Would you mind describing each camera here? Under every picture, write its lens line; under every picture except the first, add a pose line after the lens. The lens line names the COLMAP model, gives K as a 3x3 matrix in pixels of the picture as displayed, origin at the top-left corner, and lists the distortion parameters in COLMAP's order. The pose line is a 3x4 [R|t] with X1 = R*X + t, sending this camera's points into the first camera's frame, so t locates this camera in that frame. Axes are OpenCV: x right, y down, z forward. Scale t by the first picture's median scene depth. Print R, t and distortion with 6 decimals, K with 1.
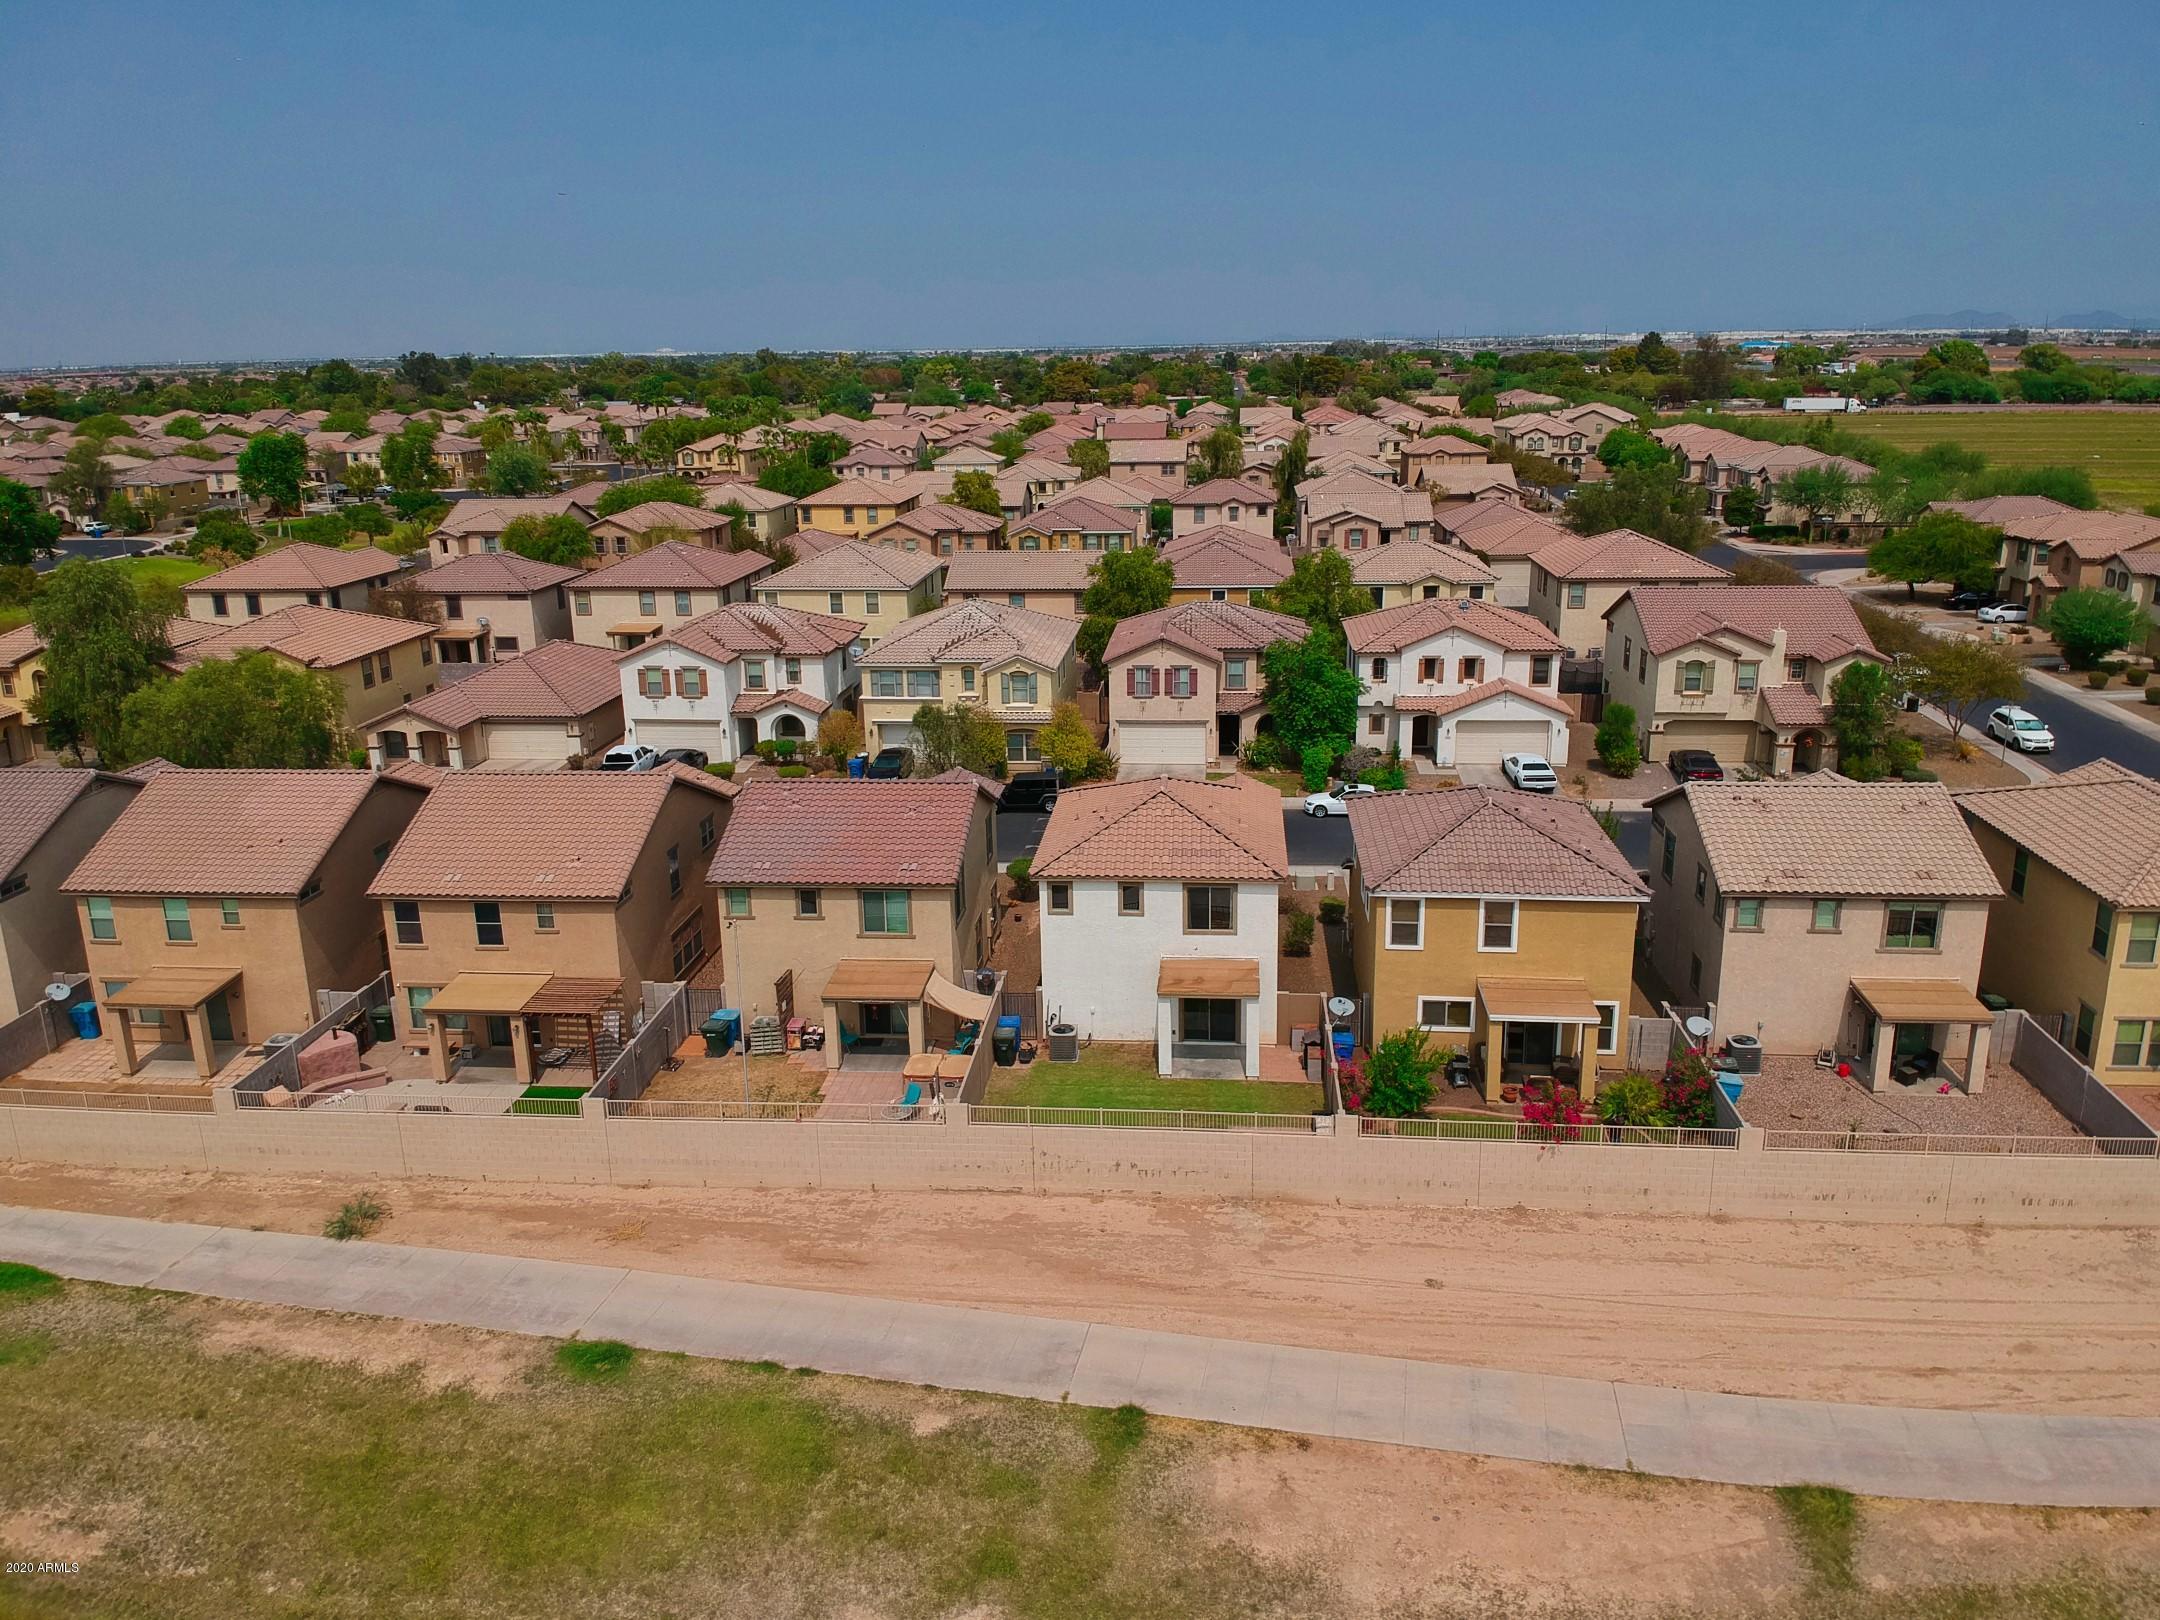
lens RADIAL K [[1592.6, 0, 1080.0], [0, 1592.6, 759.7], [0, 0, 1]] dist [0.072800, -0.141139]
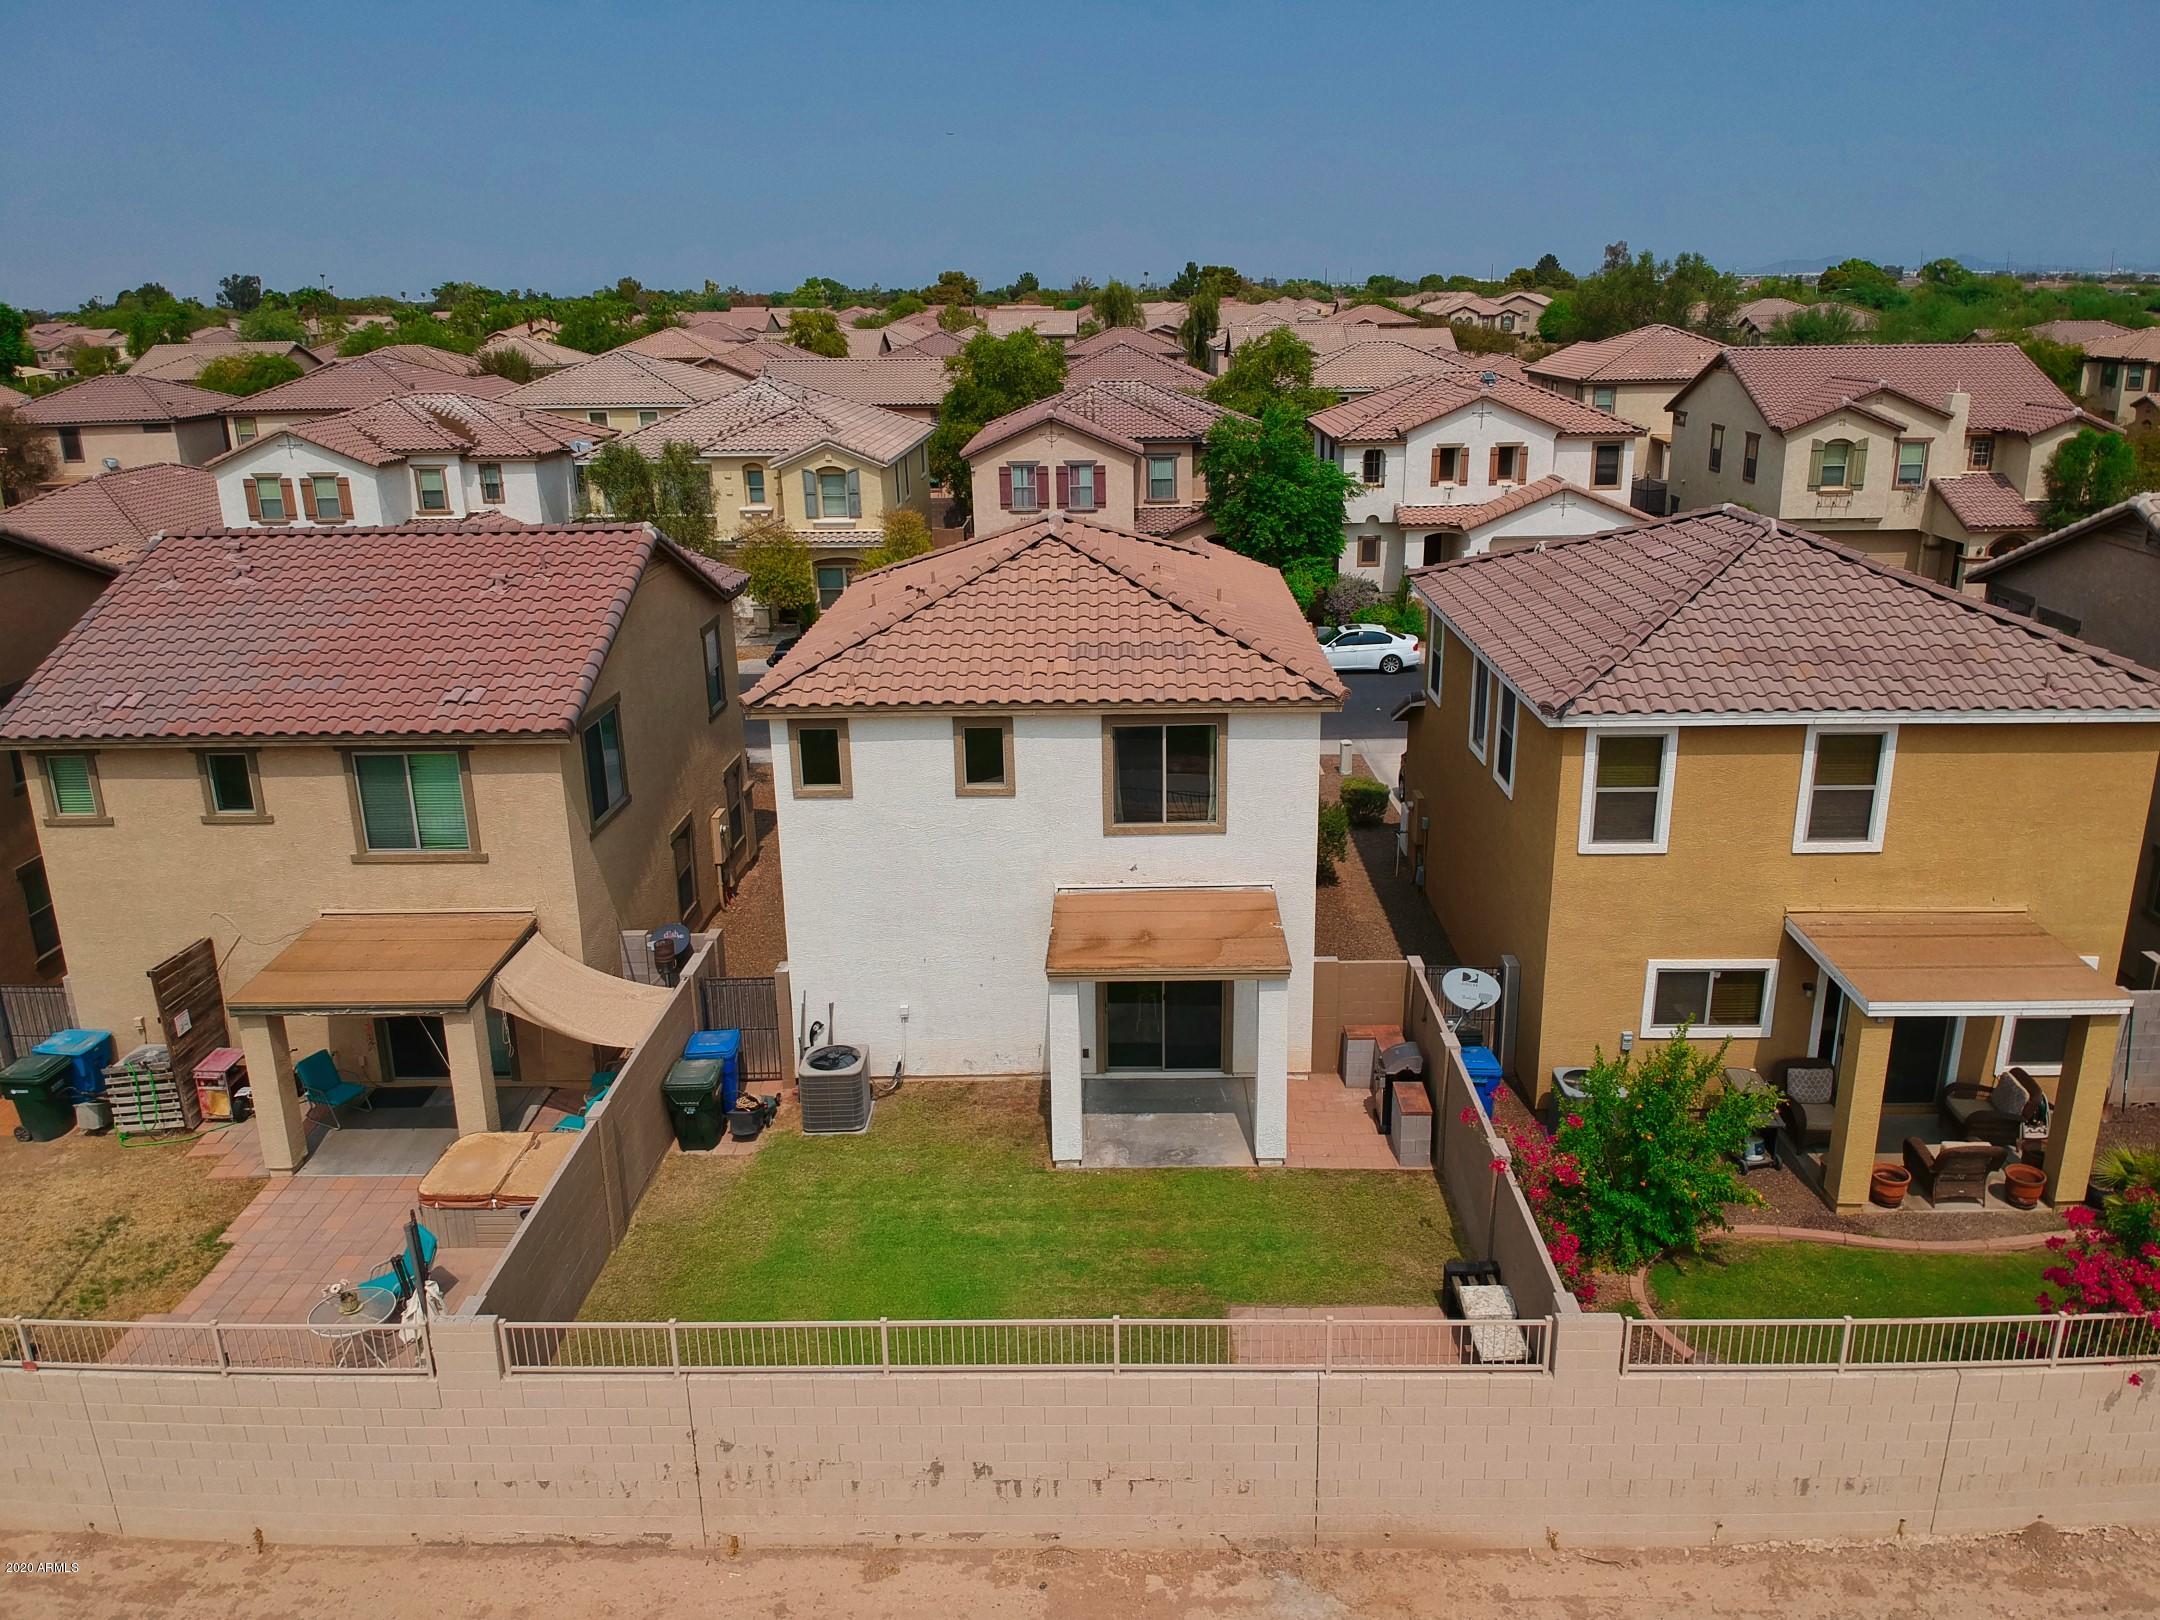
lens RADIAL K [[1592.6, 0, 1083.1], [0, 1592.6, 787.7], [0, 0, 1]] dist [0.072800, -0.141139]
pose [[0.997572, -0.021915, 0.066103, 0.030854], [0.018732, 0.998653, 0.048386, 0.075498], [-0.067074, -0.047030, 0.996639, 0.565628]]
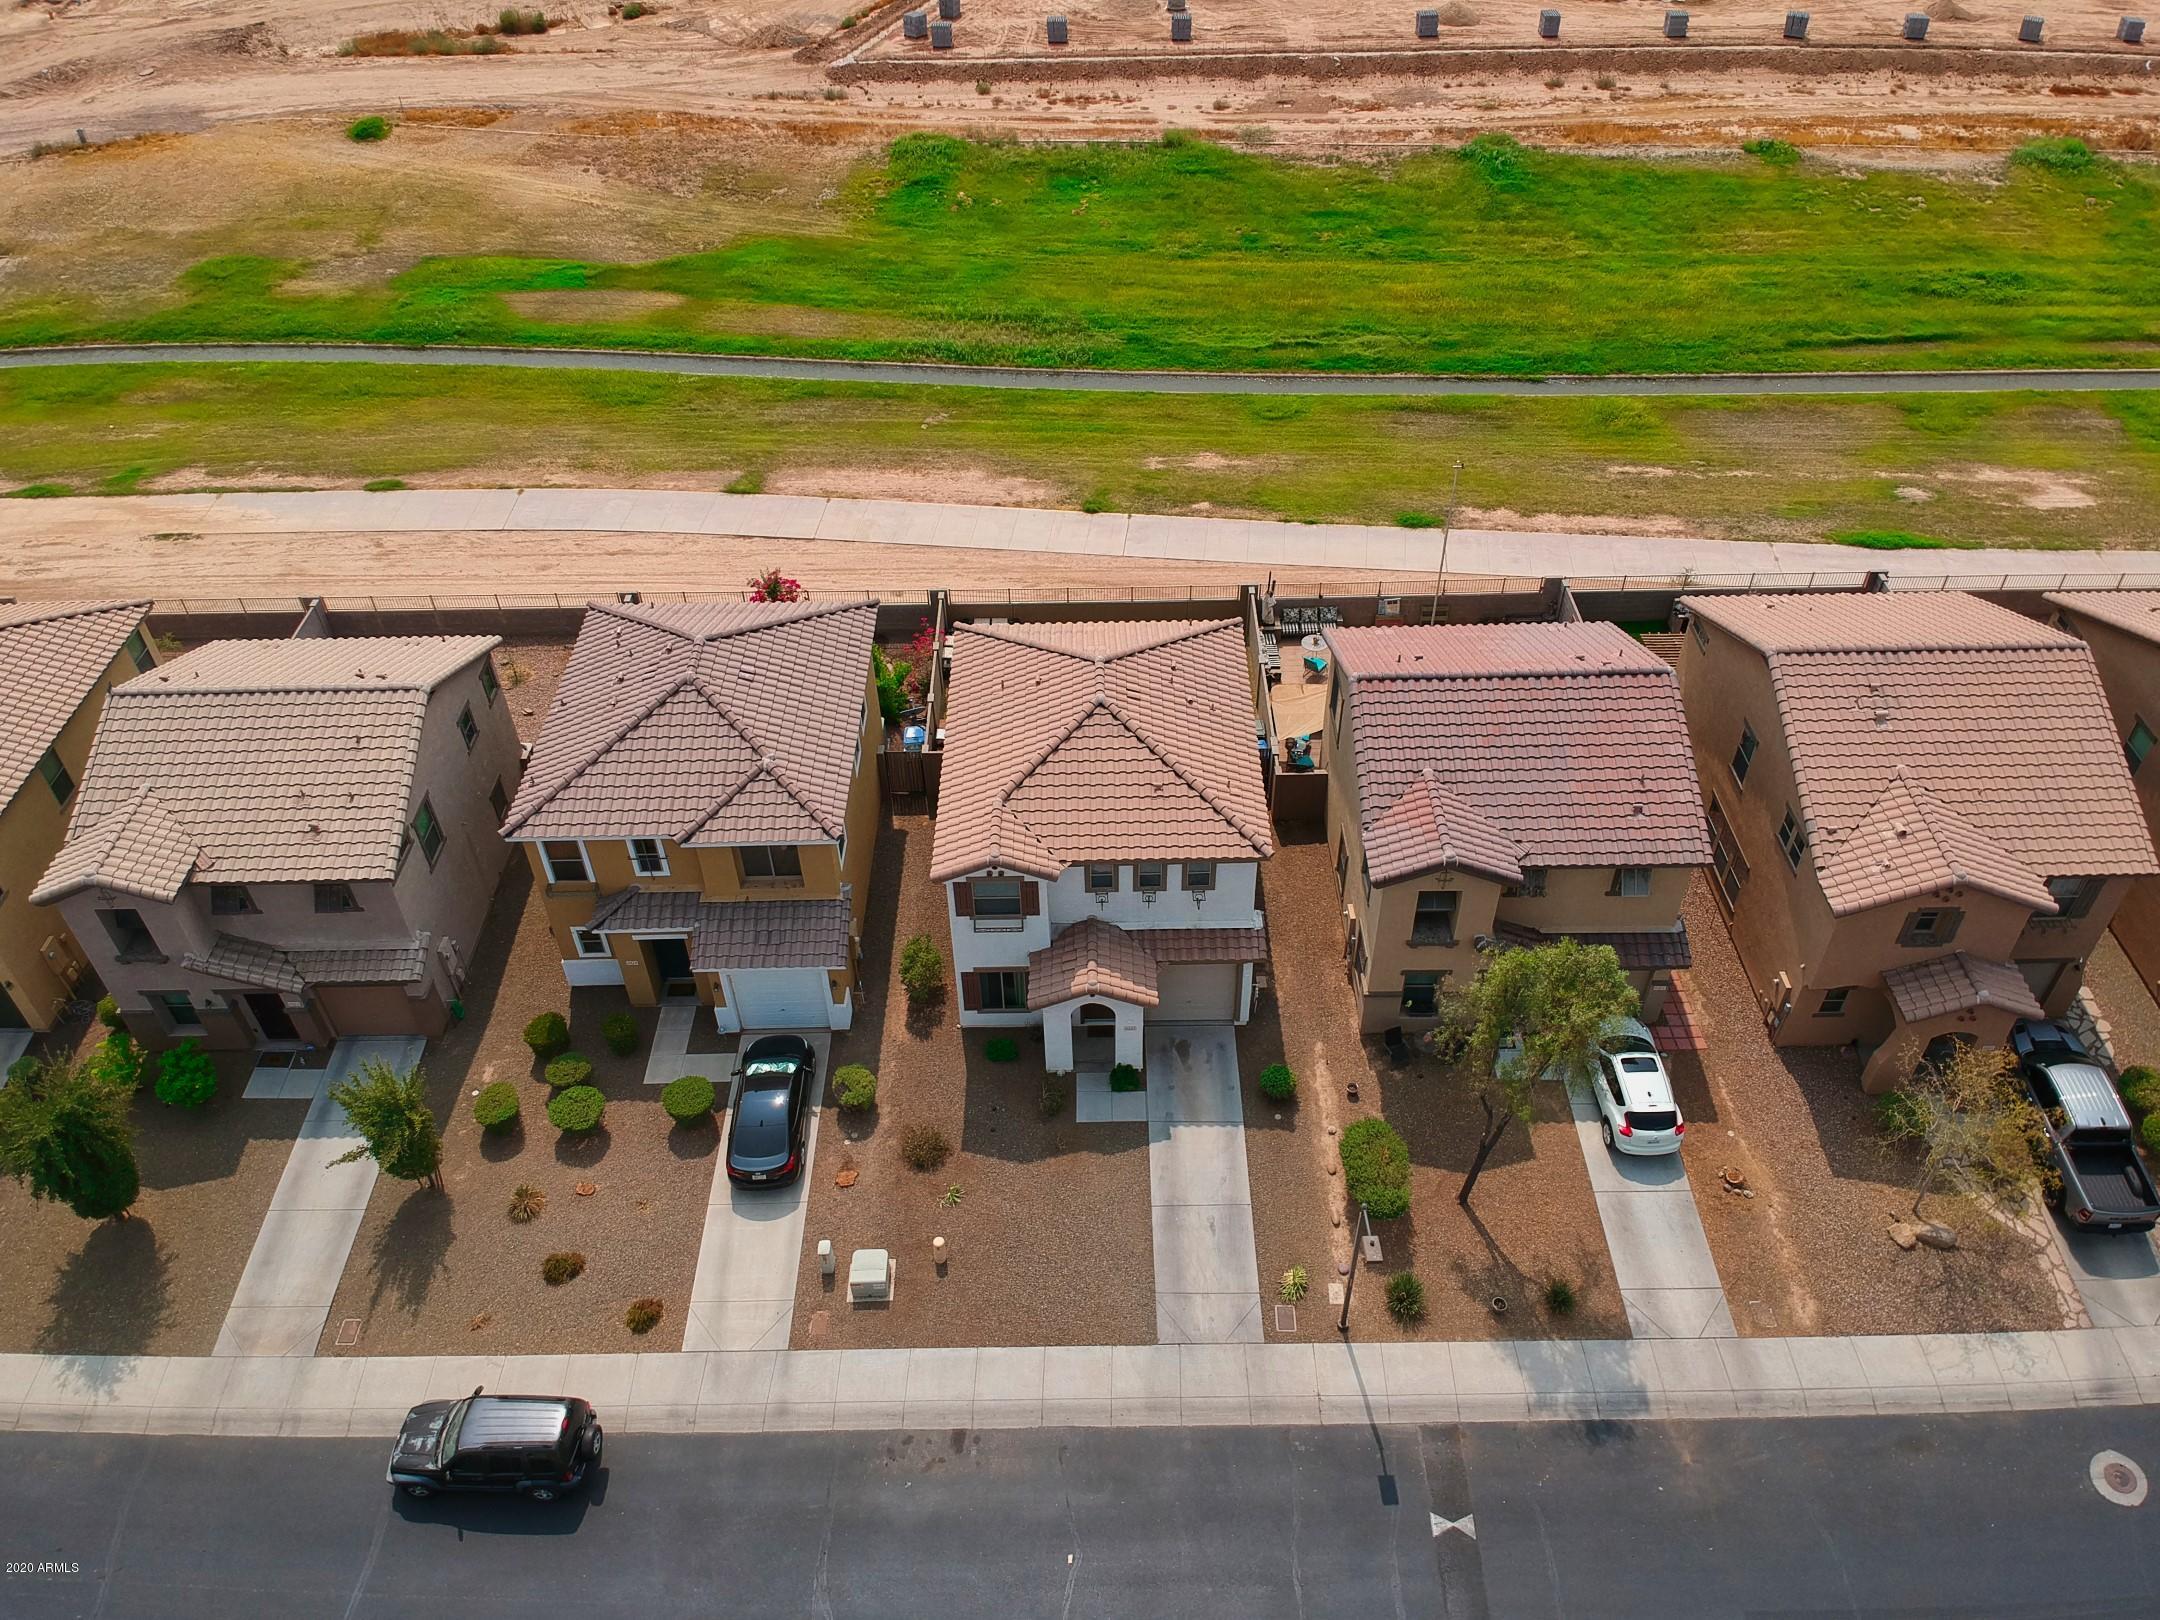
lens RADIAL K [[1592.6, 0, 1073.0], [0, 1592.6, 750.6], [0, 0, 1]] dist [0.072800, -0.141139]
pose [[-0.995229, 0.083145, -0.051049, 0.115009], [0.005566, 0.570753, 0.821103, -0.626460], [0.097407, 0.816901, -0.568493, 1.553008]]
